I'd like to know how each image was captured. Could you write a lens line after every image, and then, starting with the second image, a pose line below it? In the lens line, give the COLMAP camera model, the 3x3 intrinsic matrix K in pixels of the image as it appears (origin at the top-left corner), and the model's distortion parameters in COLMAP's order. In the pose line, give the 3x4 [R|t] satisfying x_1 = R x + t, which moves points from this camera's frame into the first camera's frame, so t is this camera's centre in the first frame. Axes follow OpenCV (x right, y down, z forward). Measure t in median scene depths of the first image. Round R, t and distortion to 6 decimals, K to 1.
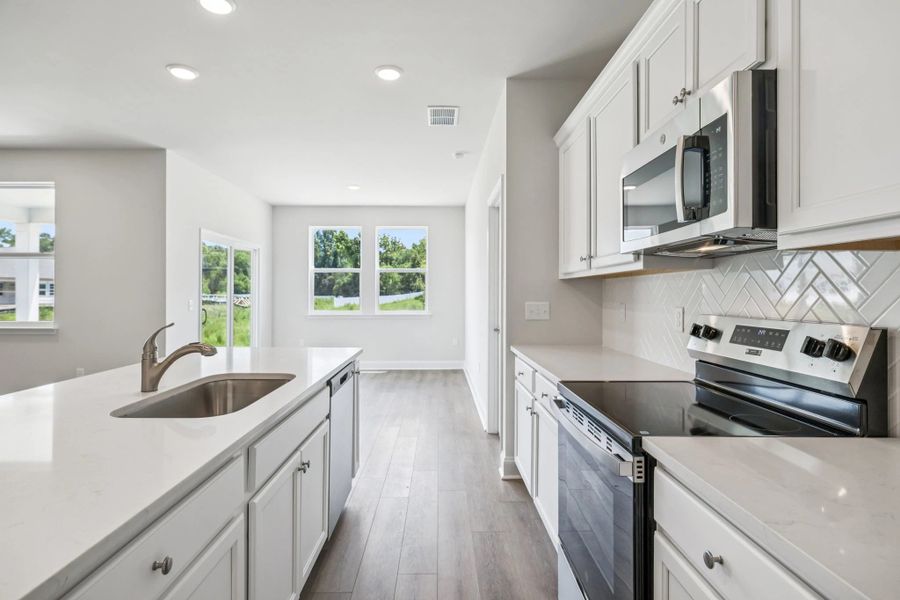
lens RADIAL K [[598.6, 0, 449.7], [0, 598.6, 296.4], [0, 0, 1]] dist [0.005692, 0.000677]
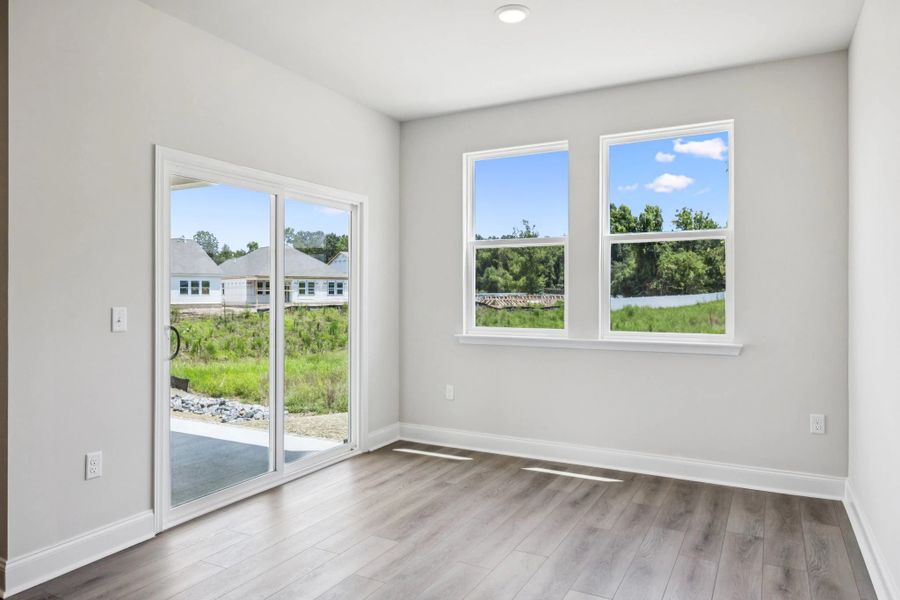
lens RADIAL K [[598.6, 0, 449.9], [0, 598.6, 293.5], [0, 0, 1]] dist [0.005692, 0.000677]
pose [[0.871147, 0.000003, -0.491022, -0.002807], [-0.001200, 0.999997, -0.002124, -0.001087], [0.491020, 0.002440, 0.871145, 0.280792]]
